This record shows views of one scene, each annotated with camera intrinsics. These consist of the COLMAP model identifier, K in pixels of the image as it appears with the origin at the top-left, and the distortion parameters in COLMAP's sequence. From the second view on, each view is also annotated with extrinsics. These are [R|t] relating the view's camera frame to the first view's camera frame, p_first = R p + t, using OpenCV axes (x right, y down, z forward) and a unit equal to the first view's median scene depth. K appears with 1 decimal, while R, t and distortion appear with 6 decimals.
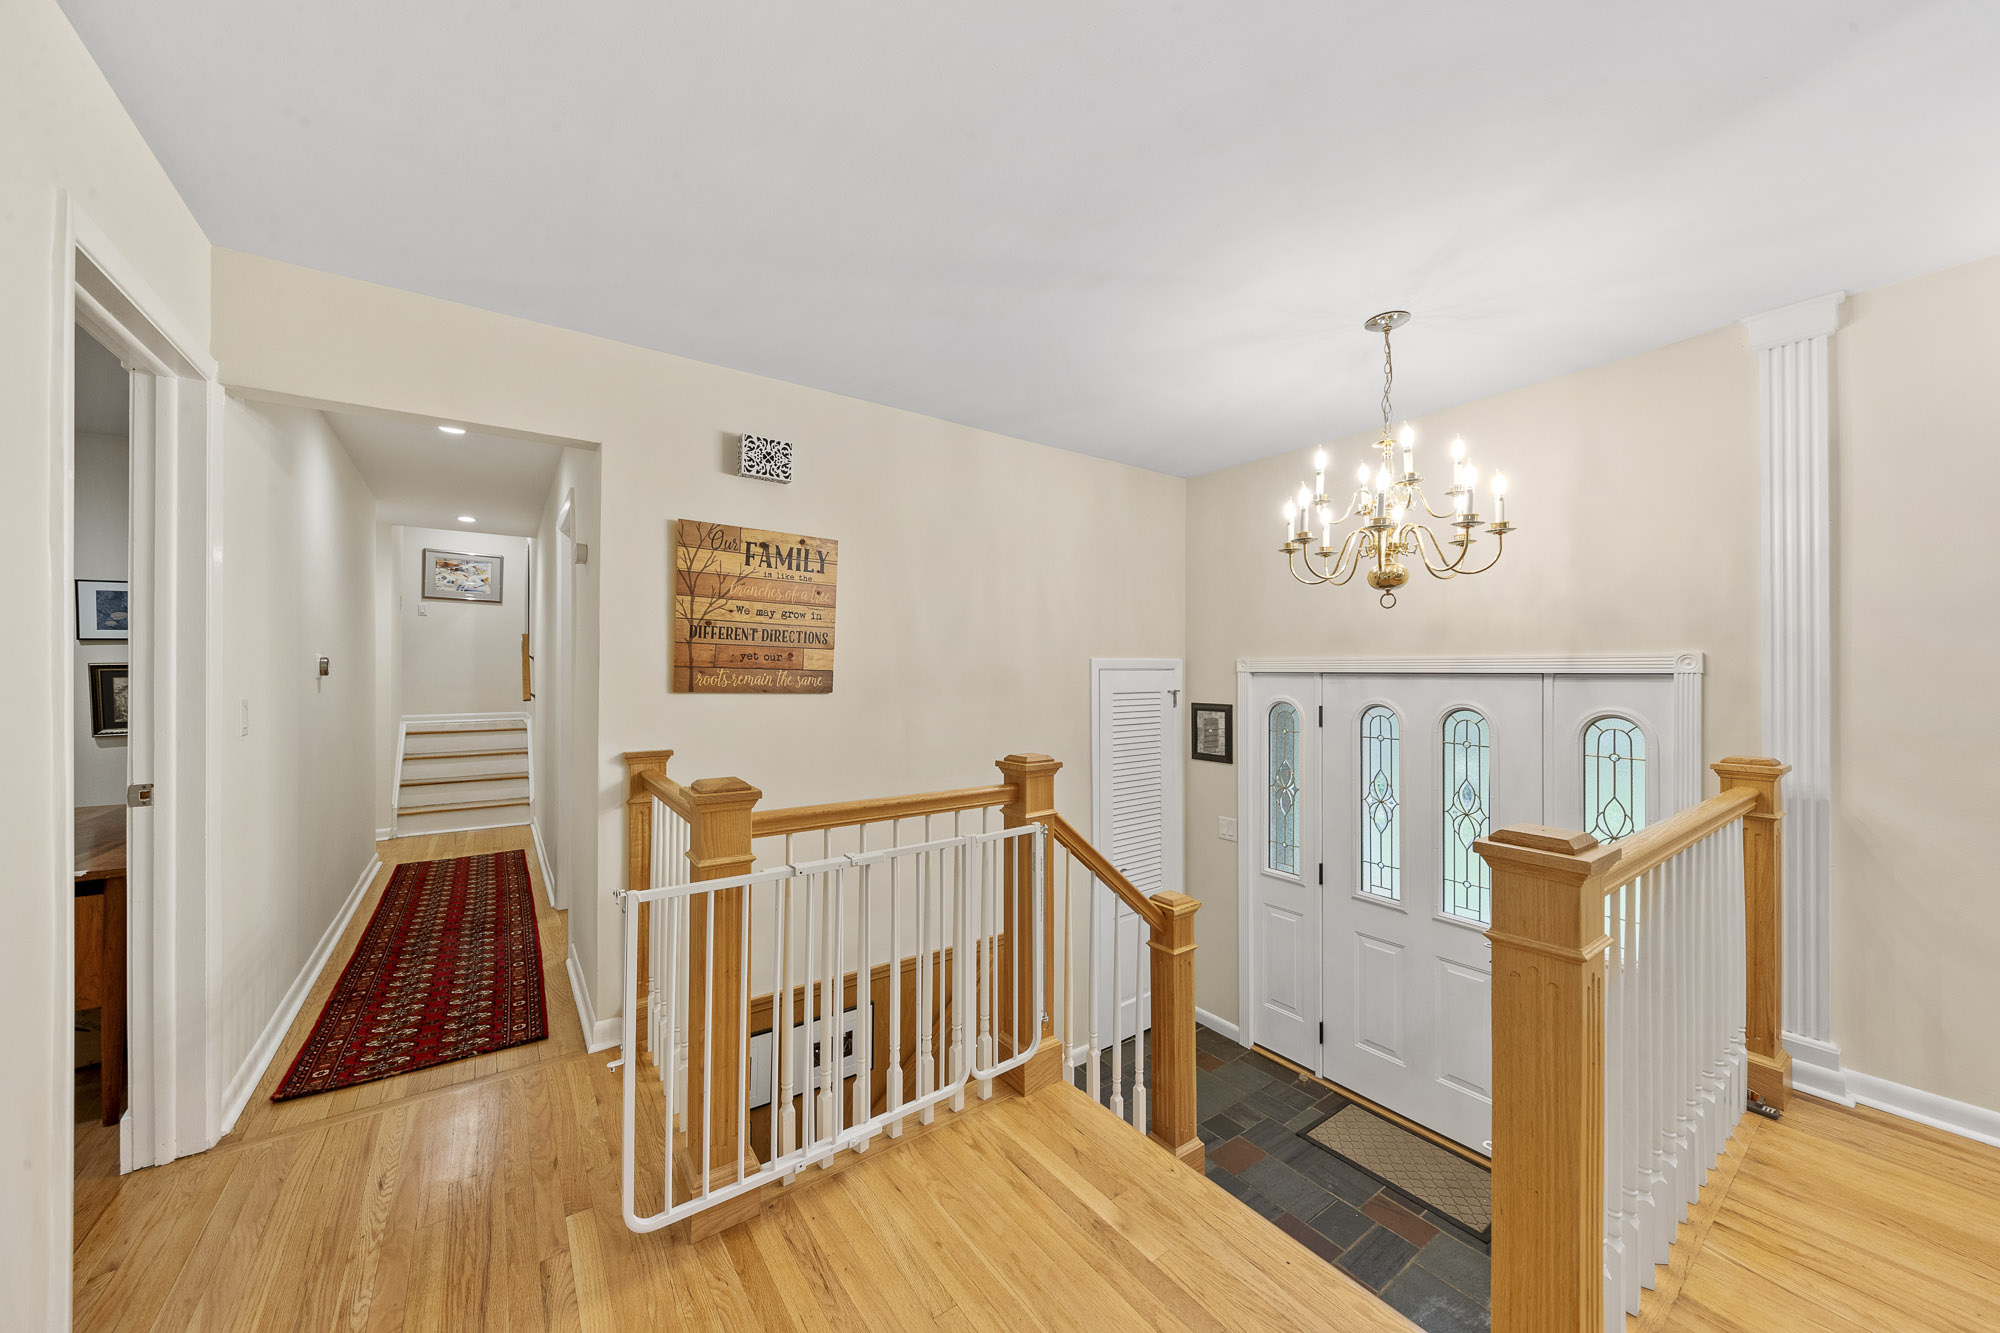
lens RADIAL K [[734.5, 0, 983.5], [0, 734.5, 666.7], [0, 0, 1]] dist [0.001459, 0.000044]
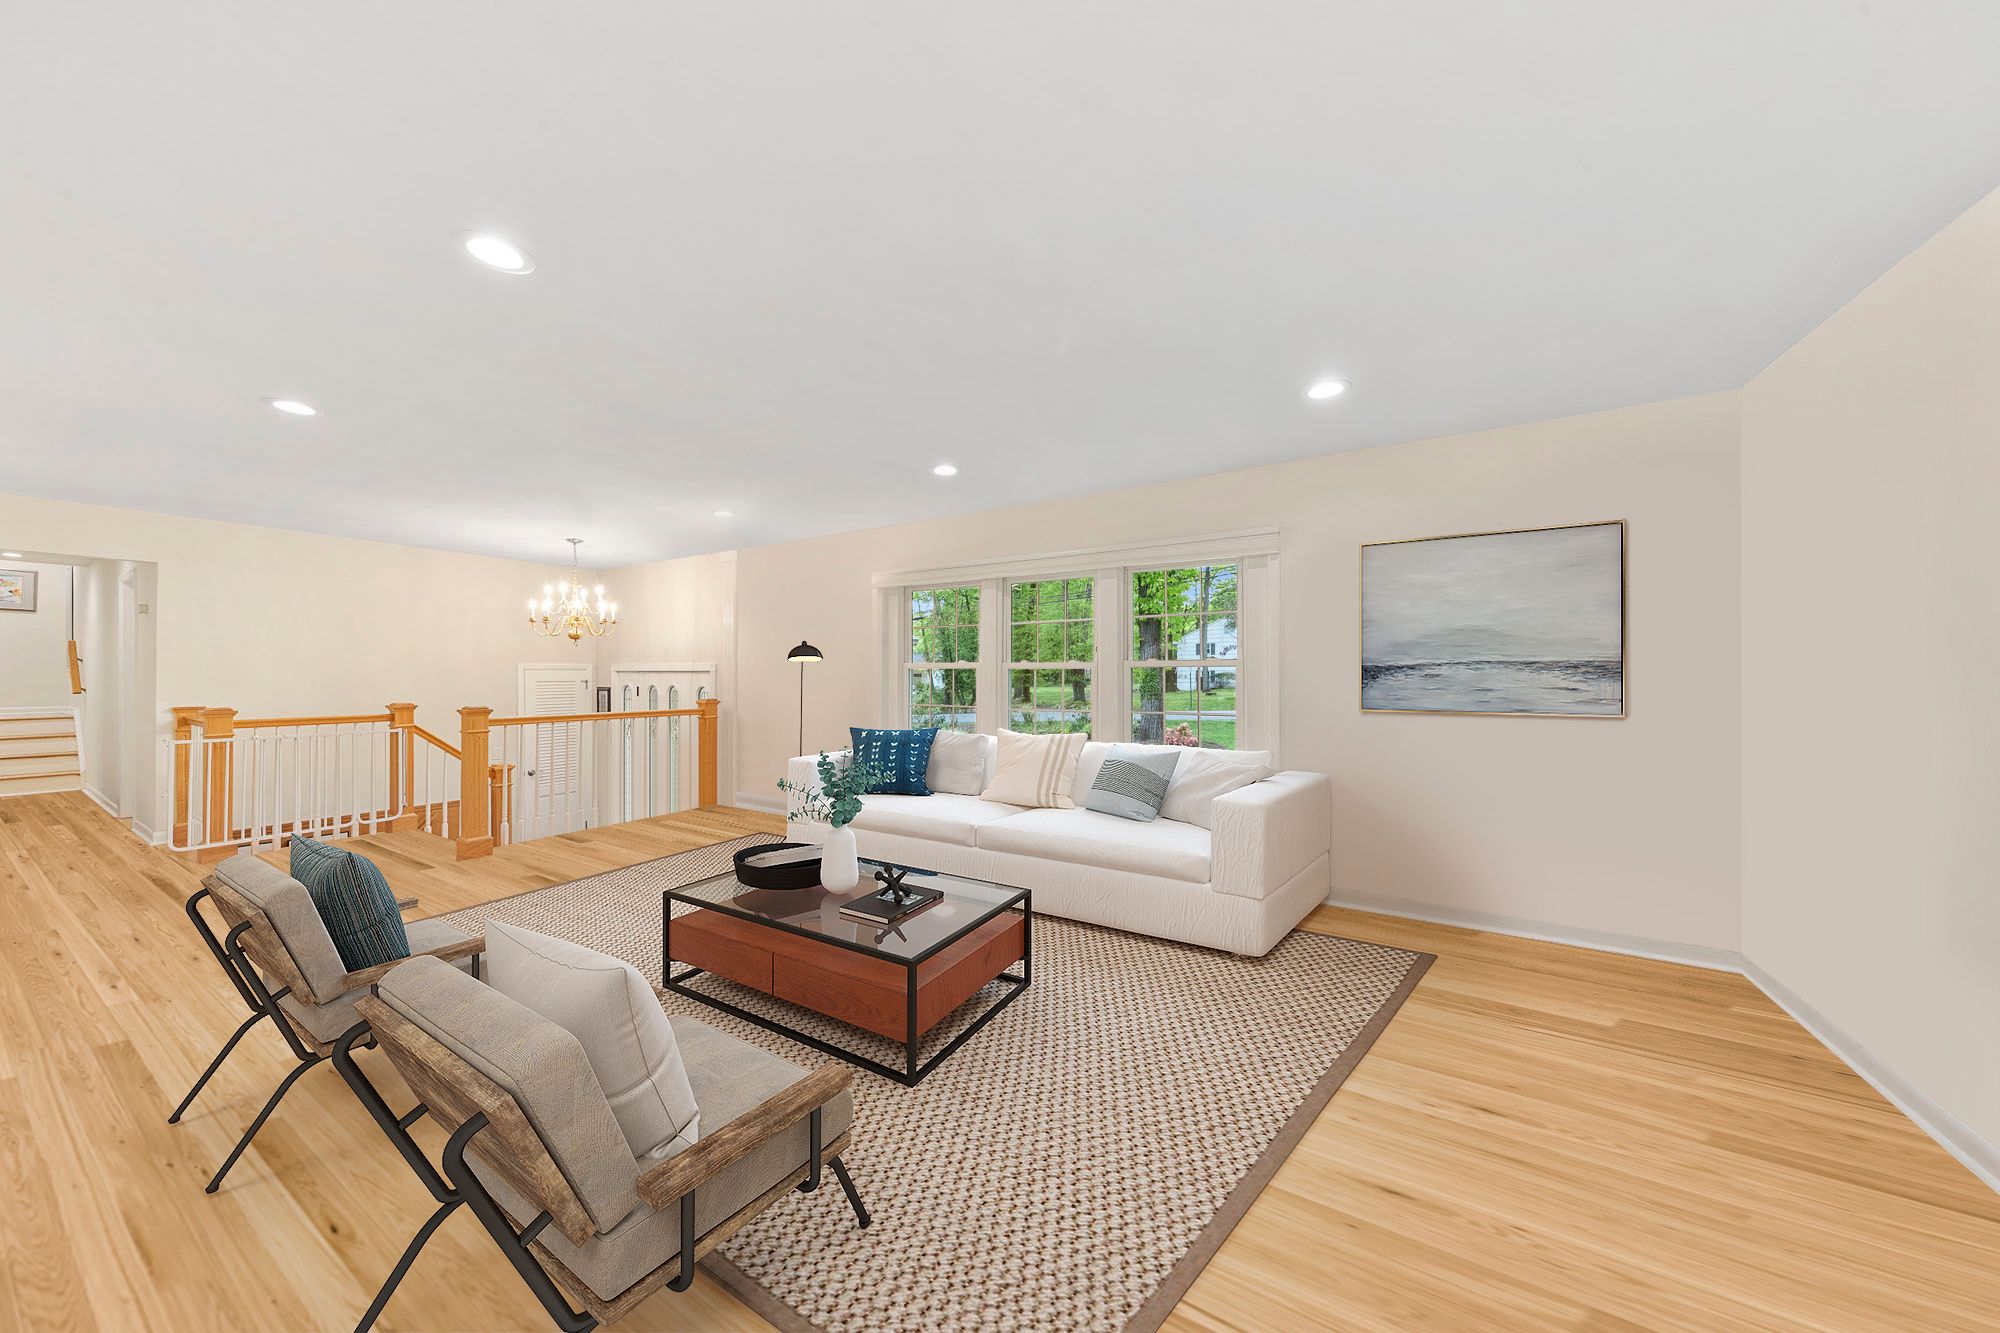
lens RADIAL K [[640.7, 0, 1003.8], [0, 640.7, 671.4], [0, 0, 1]] dist [-0.001434, -0.000021]
pose [[0.905896, 0.000514, 0.423501, 0.637258], [-0.001940, 0.999994, 0.002935, 0.001030], [-0.423497, -0.003481, 0.905891, -1.193041]]
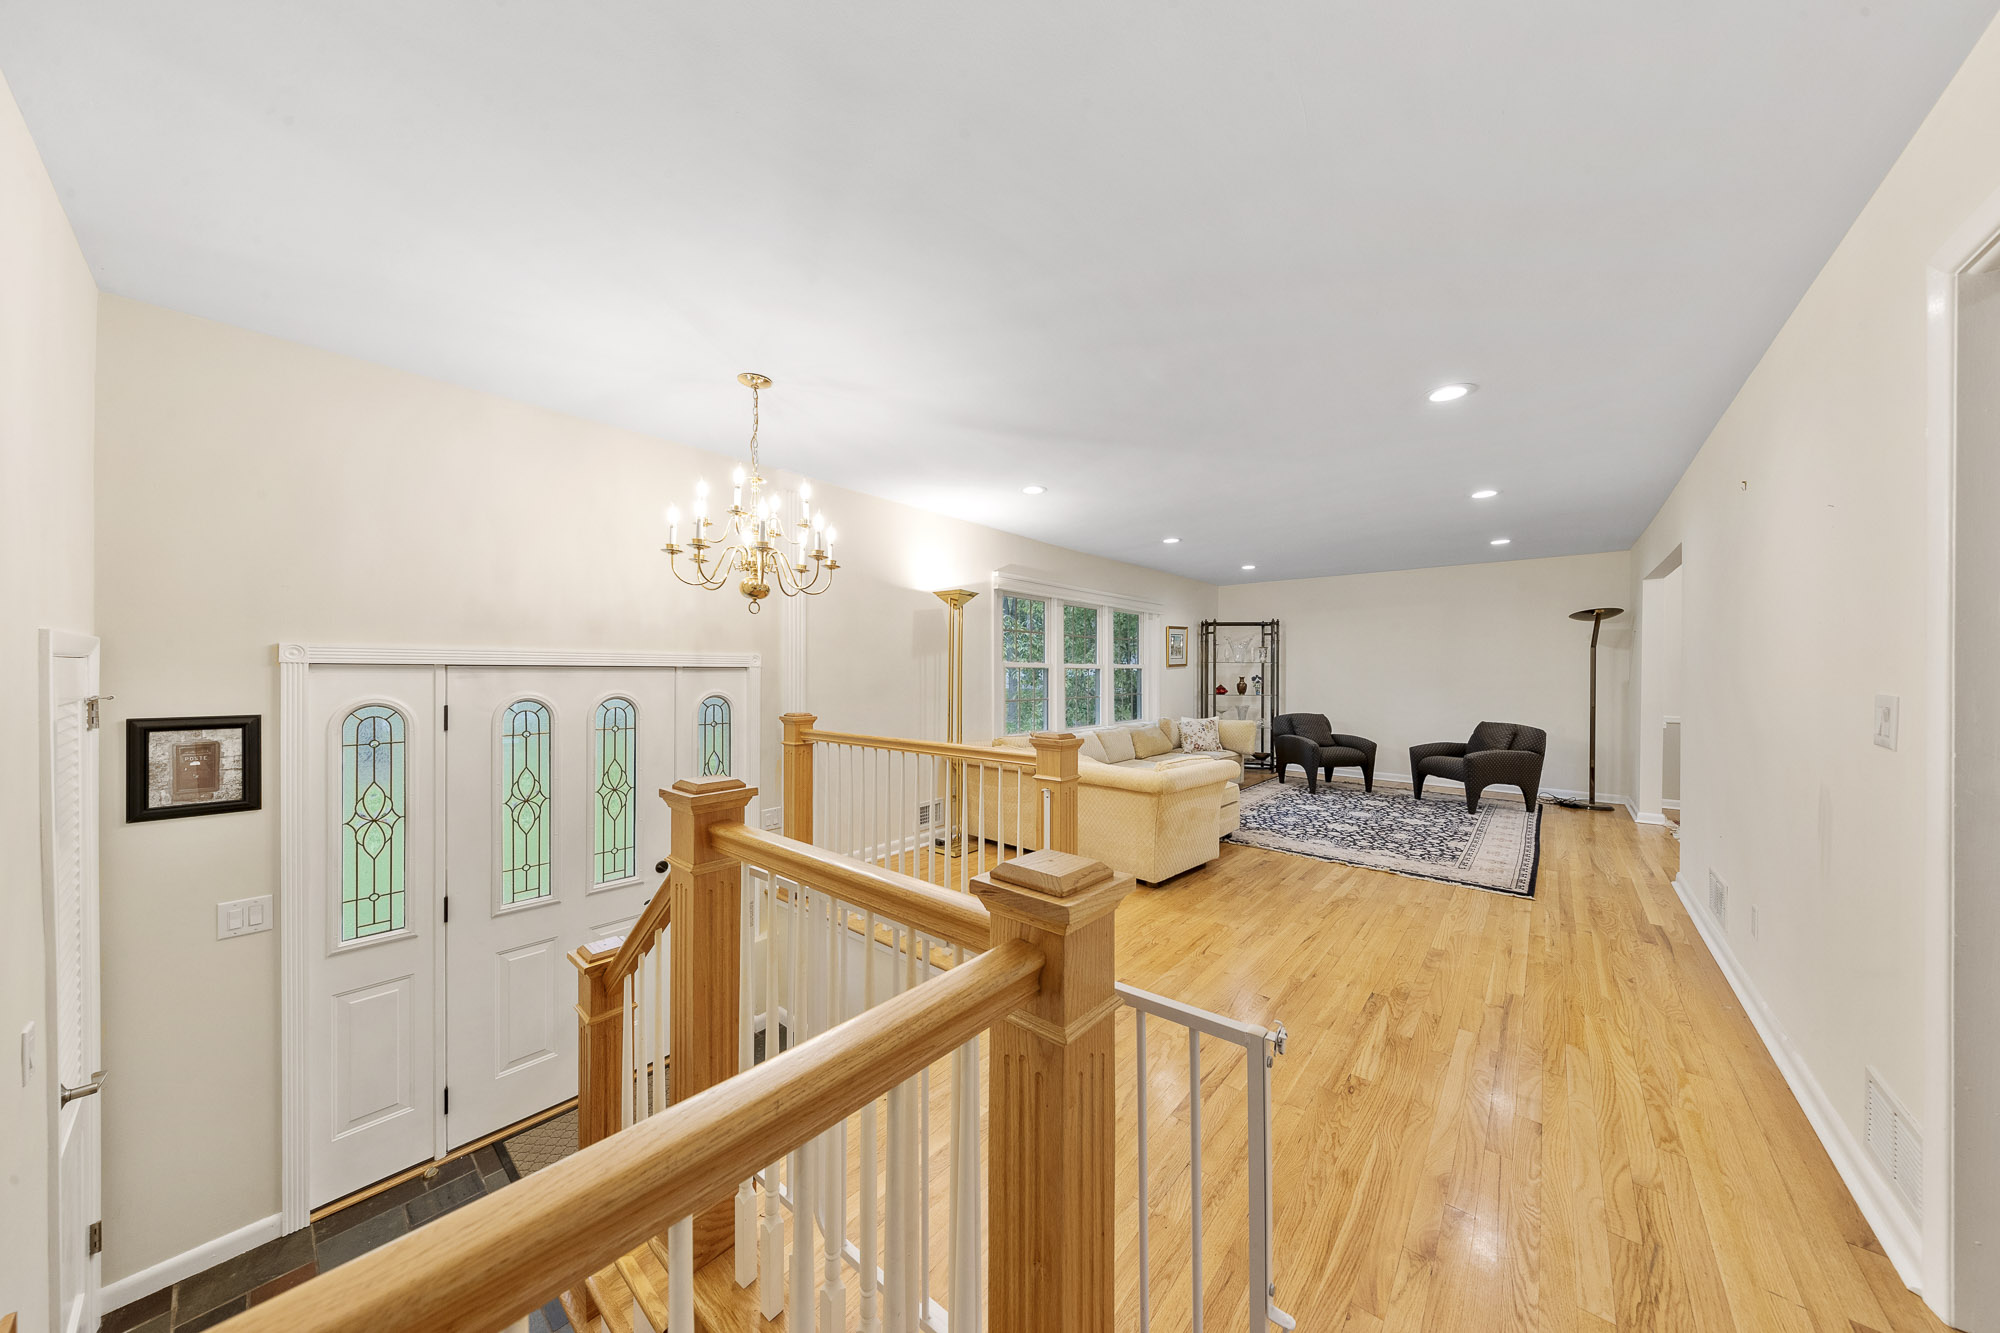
lens RADIAL K [[640.7, 0, 980.3], [0, 640.7, 671.2], [0, 0, 1]] dist [-0.001434, -0.000021]
pose [[-0.252791, -0.008790, 0.967481, -0.379955], [-0.015285, 0.999870, 0.005091, 0.002405], [-0.967400, -0.013501, -0.252893, 0.602606]]
